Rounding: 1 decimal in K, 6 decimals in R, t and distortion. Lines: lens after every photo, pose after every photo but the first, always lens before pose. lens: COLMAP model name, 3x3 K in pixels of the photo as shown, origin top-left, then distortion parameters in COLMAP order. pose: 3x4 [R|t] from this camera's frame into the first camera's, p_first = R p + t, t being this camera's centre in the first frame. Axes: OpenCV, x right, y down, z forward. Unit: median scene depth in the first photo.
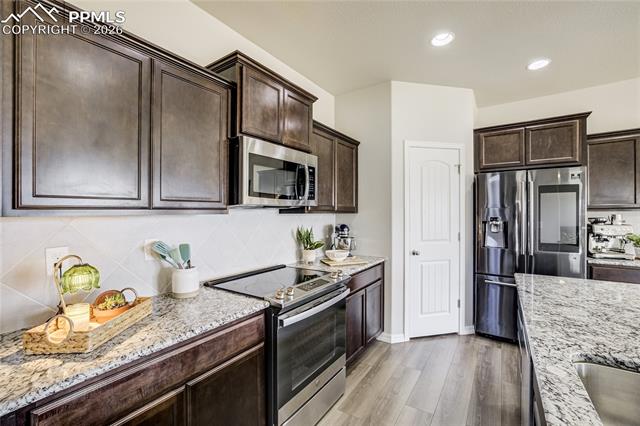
lens RADIAL K [[273.4, 0, 320.0], [0, 273.4, 213.0], [0, 0, 1]] dist [-0.002025, 0.000218]
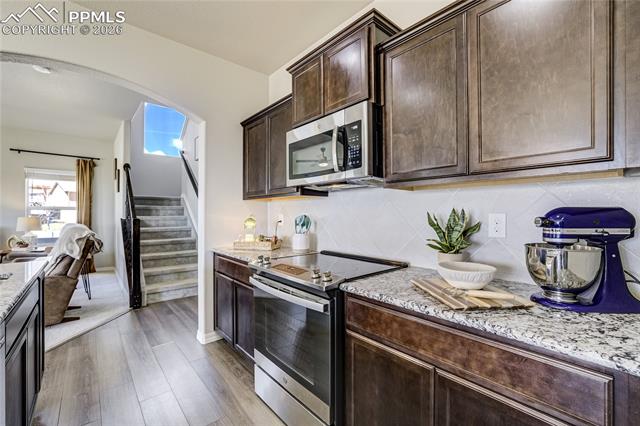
lens RADIAL K [[273.4, 0, 320.0], [0, 273.4, 213.0], [0, 0, 1]] dist [-0.002025, 0.000218]
pose [[-0.254890, -0.000227, -0.966970, 0.663760], [0.000822, 1.000000, -0.000452, 0.064610], [0.966970, -0.000910, -0.254889, 1.078678]]
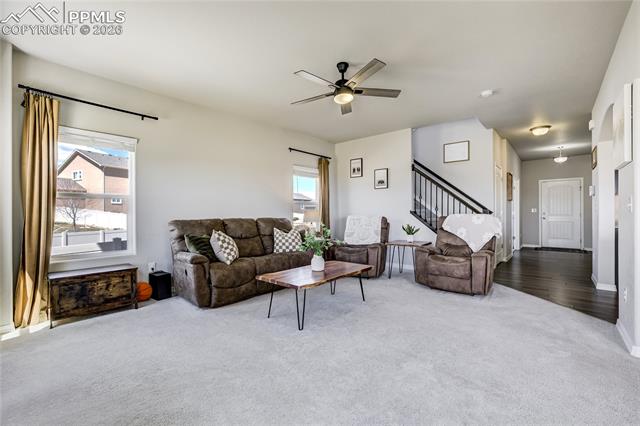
lens RADIAL K [[273.4, 0, 320.0], [0, 273.4, 213.0], [0, 0, 1]] dist [-0.002025, 0.000218]
pose [[-0.139771, 0.003172, -0.990179, 1.596110], [0.005401, 0.999982, 0.002442, 0.121554], [0.990169, -0.005006, -0.139786, -1.467801]]
